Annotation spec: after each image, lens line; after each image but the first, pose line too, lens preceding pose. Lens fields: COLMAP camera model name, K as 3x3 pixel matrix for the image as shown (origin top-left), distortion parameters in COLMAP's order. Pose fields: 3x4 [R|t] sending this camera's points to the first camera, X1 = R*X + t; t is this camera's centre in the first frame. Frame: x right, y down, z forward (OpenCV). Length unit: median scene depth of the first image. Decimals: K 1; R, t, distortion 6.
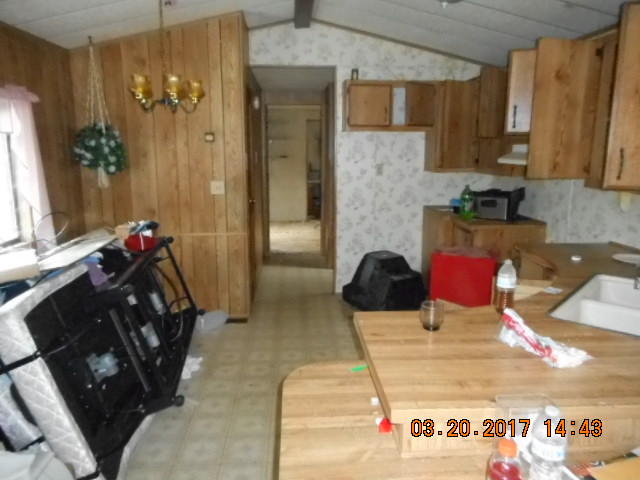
lens RADIAL K [[473.9, 0, 320.0], [0, 473.9, 240.0], [0, 0, 1]] dist [-0.027176, -0.002139]
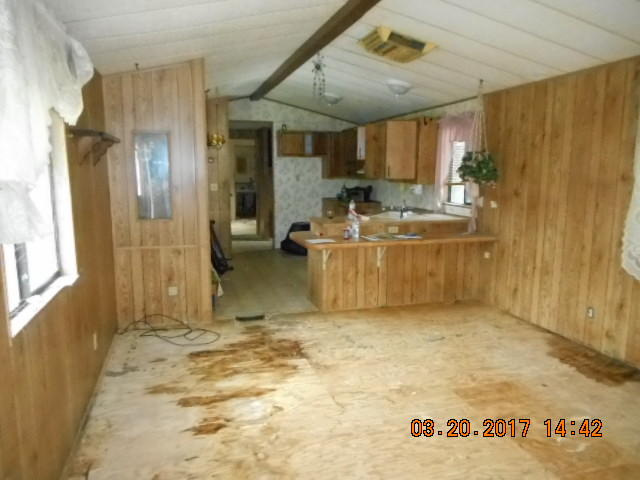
lens RADIAL K [[473.9, 0, 320.0], [0, 473.9, 240.0], [0, 0, 1]] dist [-0.027176, -0.002139]
pose [[0.974390, -0.034132, 0.222258, -0.213398], [0.042358, 0.998579, -0.032347, 0.159065], [-0.220838, 0.040933, 0.974451, -0.817374]]
